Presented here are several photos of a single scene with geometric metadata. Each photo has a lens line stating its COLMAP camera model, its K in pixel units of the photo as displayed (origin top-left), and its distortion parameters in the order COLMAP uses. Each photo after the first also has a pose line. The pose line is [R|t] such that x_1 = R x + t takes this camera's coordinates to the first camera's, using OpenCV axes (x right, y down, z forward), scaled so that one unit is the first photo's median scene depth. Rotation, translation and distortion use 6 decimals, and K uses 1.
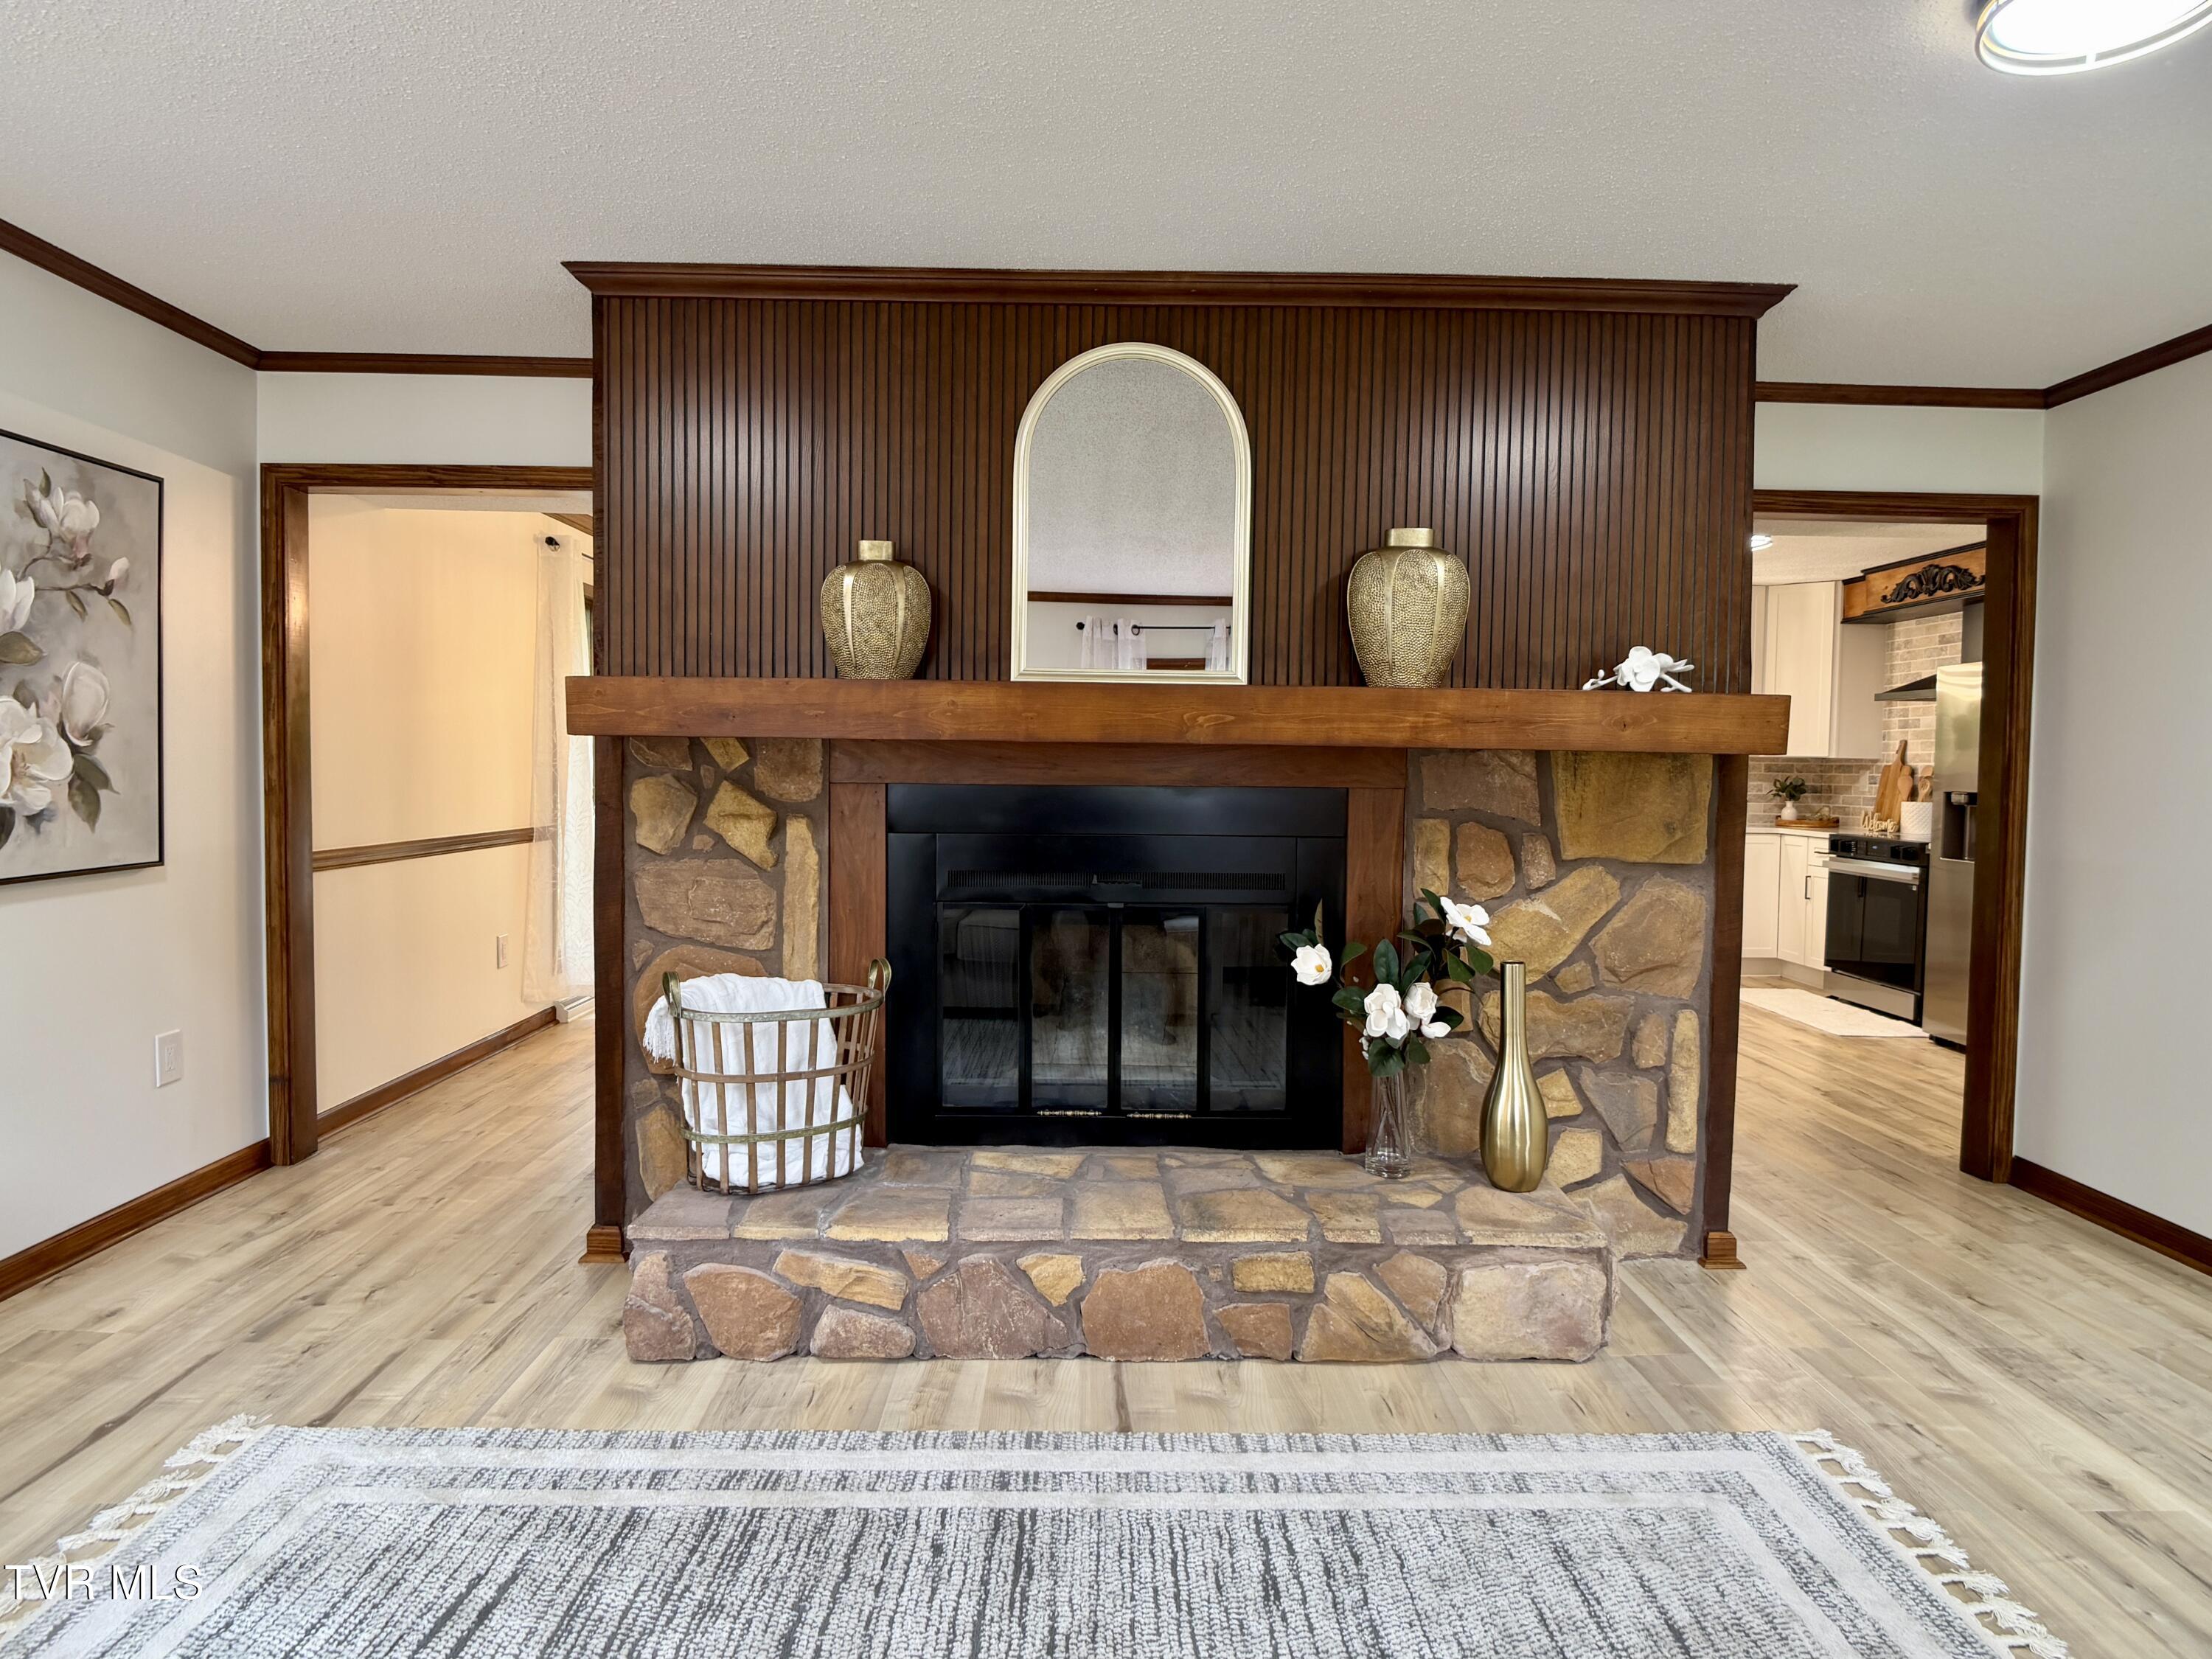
lens RADIAL K [[1259.8, 0, 1110.7], [0, 1259.8, 809.3], [0, 0, 1]] dist [-0.005363, -0.002419]
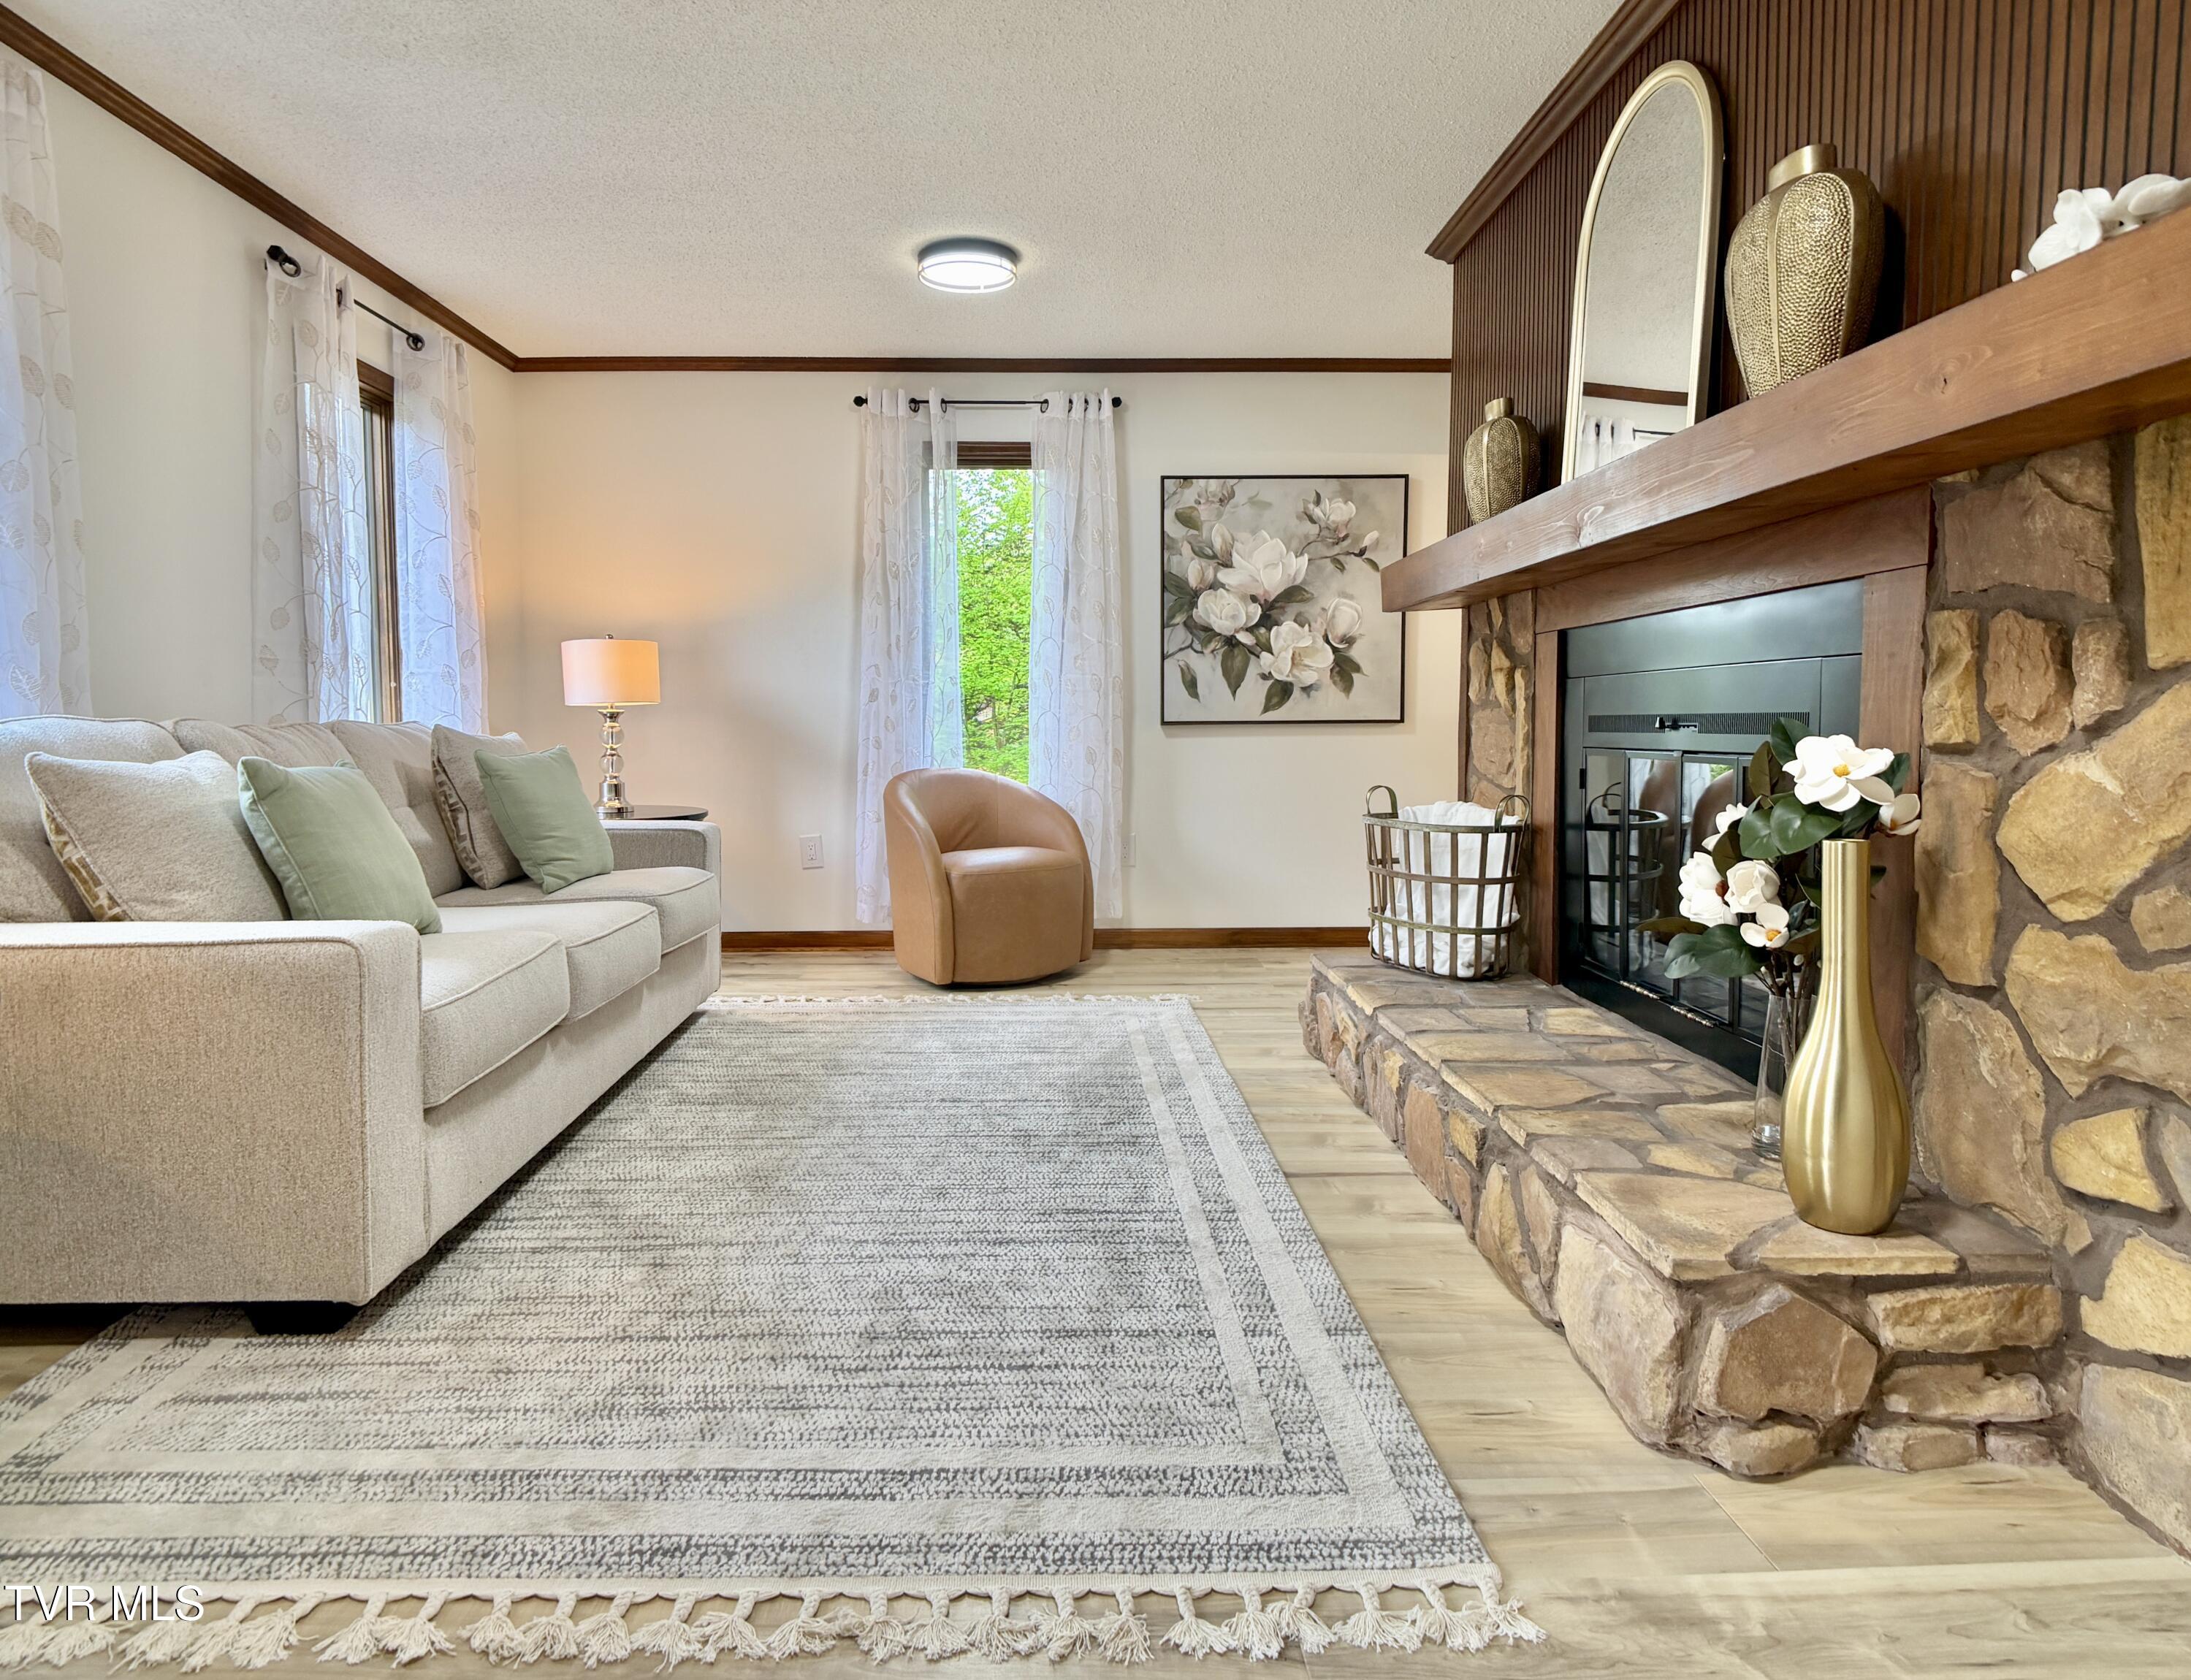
lens RADIAL K [[1247.3, 0, 1093.4], [0, 1247.3, 843.3], [0, 0, 1]] dist [0.004121, -0.000002]
pose [[0.008985, 0.083308, -0.996483, 0.887523], [-0.031705, 0.996046, 0.082986, 0.084142], [0.999457, 0.030848, 0.011590, 0.636179]]
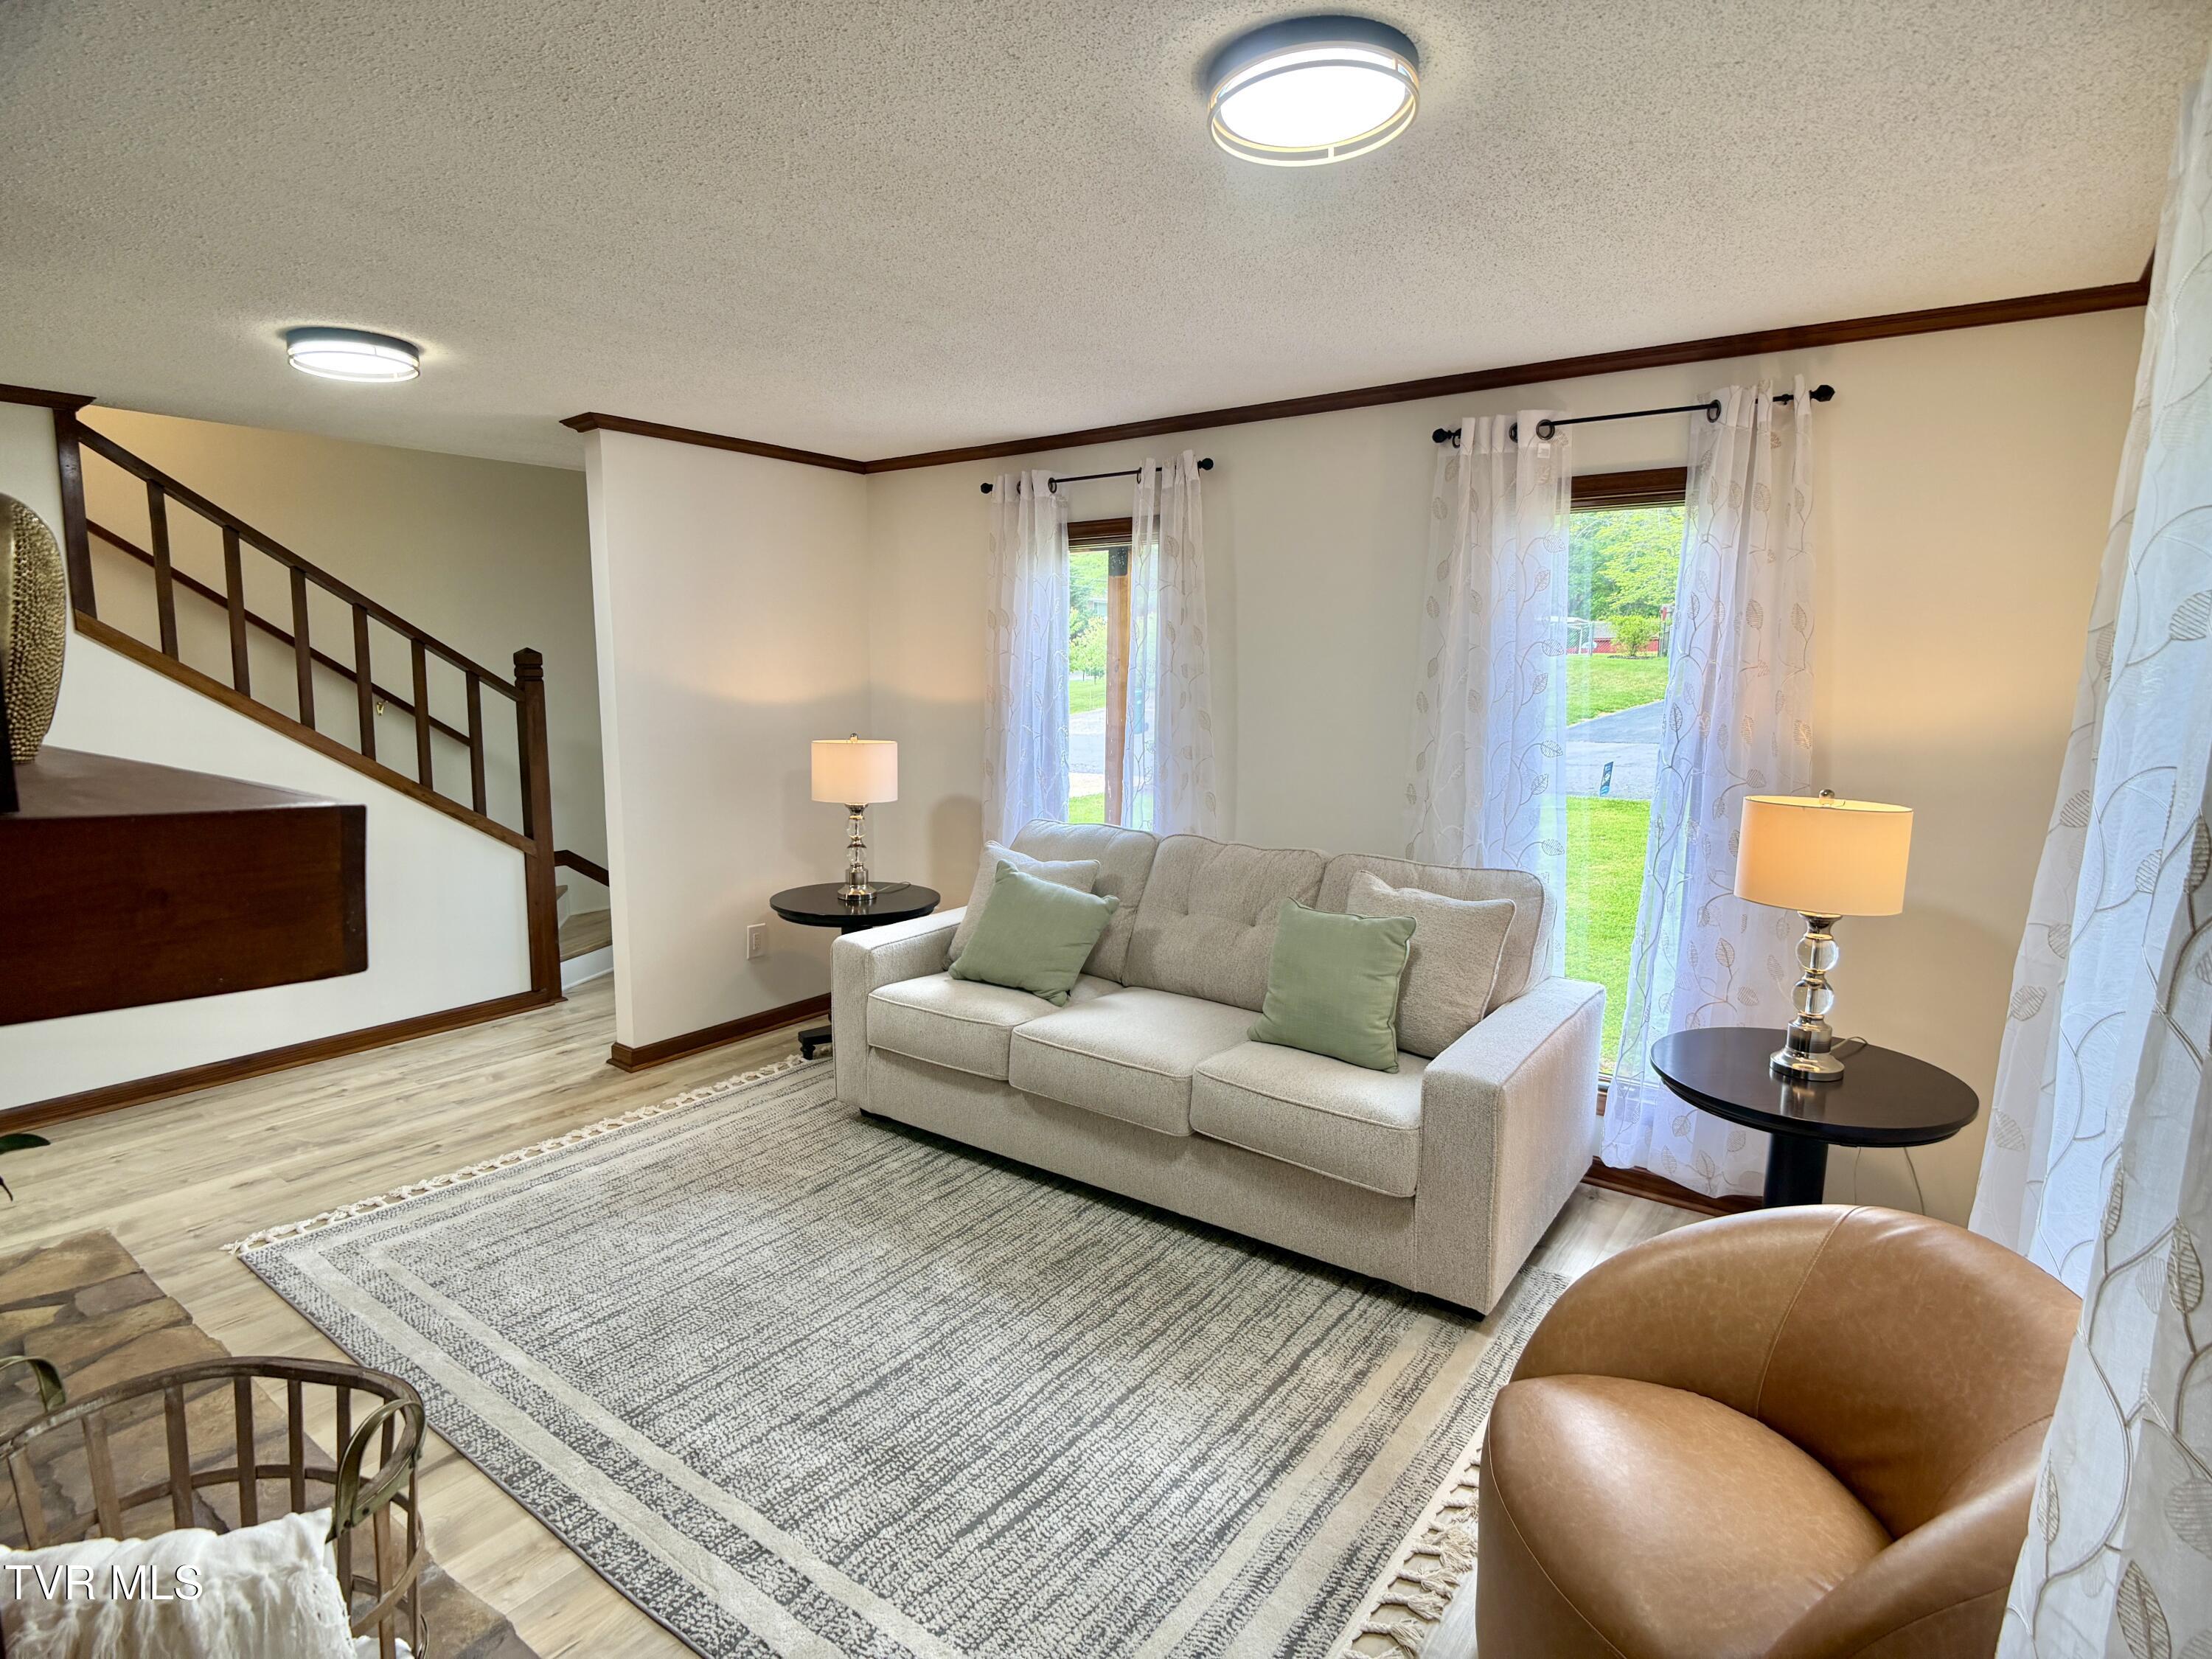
lens RADIAL K [[1137.9, 0, 1106.2], [0, 1137.9, 830.2], [0, 0, 1]] dist [0.002547, 0.000549]
pose [[-0.793118, -0.107455, 0.599514, -0.755991], [0.001067, 0.984067, 0.177793, -0.154632], [-0.609067, 0.141650, -0.780367, 1.075023]]
